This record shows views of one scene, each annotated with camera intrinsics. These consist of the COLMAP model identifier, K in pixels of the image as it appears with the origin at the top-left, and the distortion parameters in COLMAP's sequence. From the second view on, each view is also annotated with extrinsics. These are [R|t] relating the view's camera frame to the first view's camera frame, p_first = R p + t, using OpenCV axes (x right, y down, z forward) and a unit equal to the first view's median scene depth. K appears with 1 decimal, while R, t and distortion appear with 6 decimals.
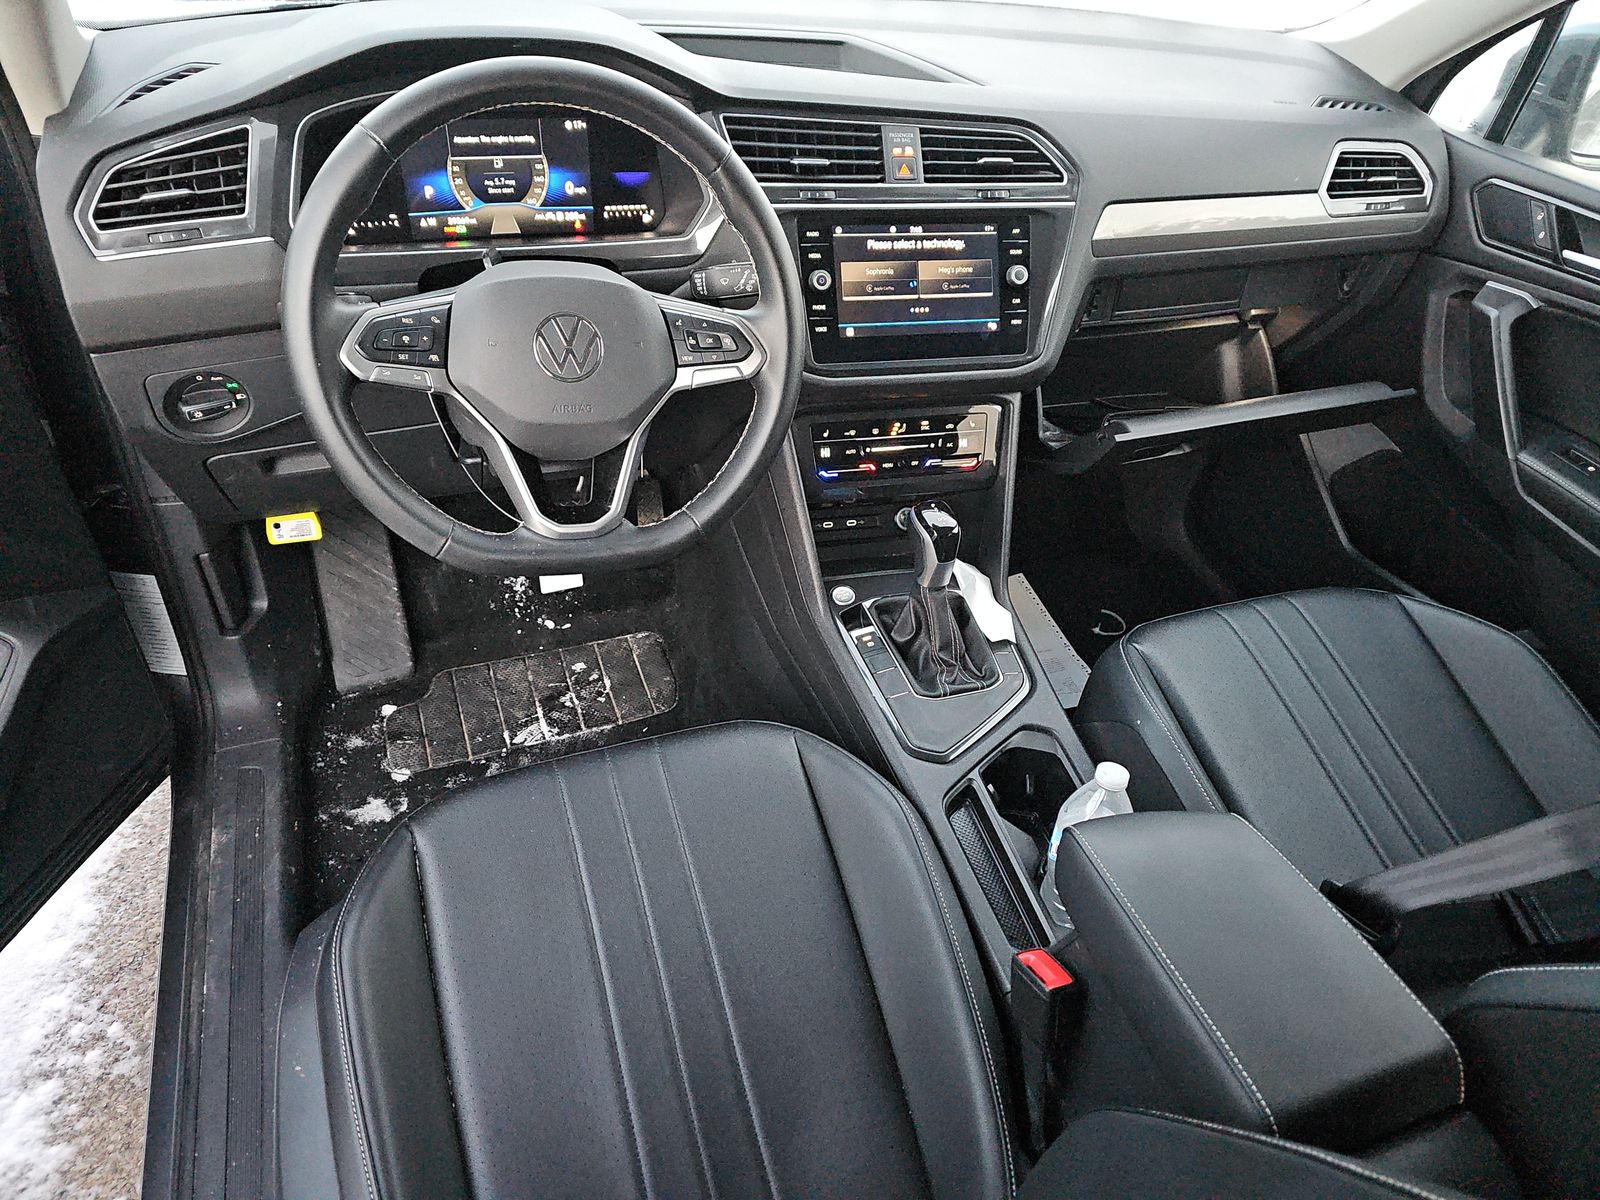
lens RADIAL K [[1075.4, 0, 801.6], [0, 1075.4, 605.5], [0, 0, 1]] dist [0.006429, -0.014571]
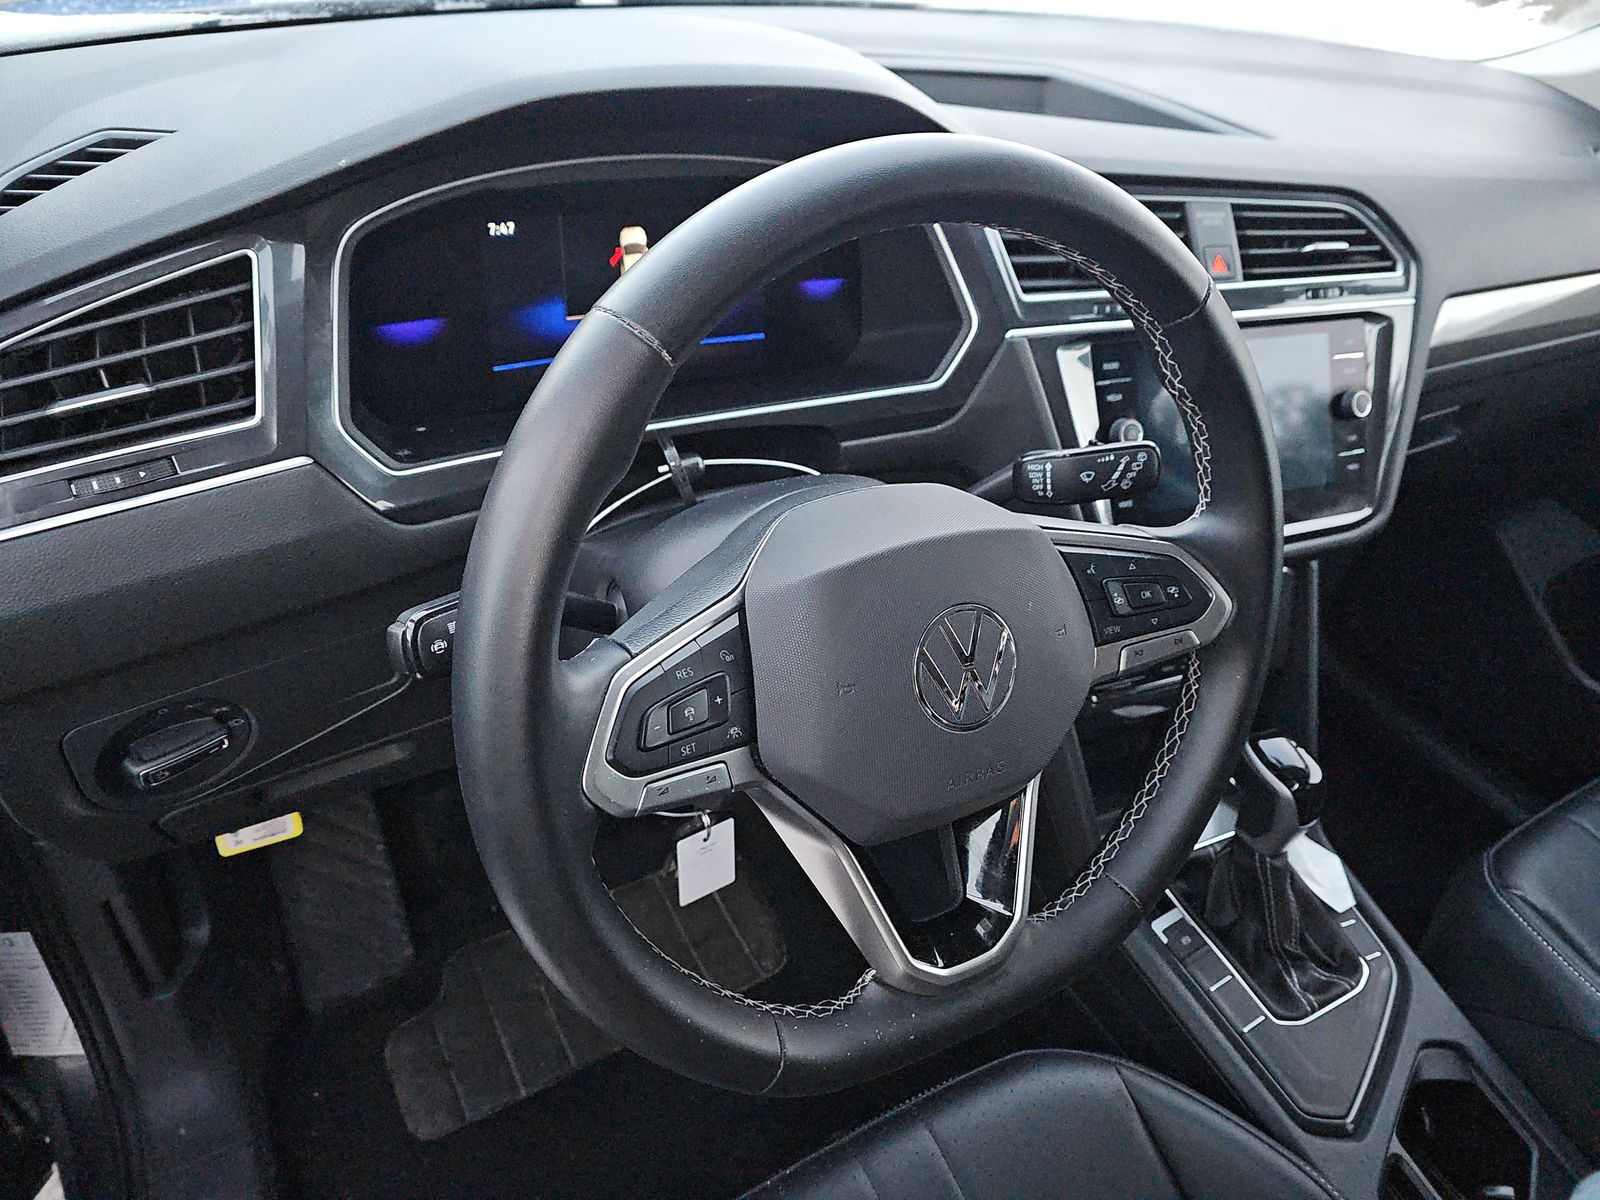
lens RADIAL K [[1075.4, 0, 798.9], [0, 1075.4, 582.9], [0, 0, 1]] dist [0.006429, -0.014571]
pose [[0.985387, -0.075280, 0.152794, -0.285334], [0.079103, 0.996684, -0.019089, -0.210965], [-0.150851, 0.030896, 0.988074, 0.370376]]
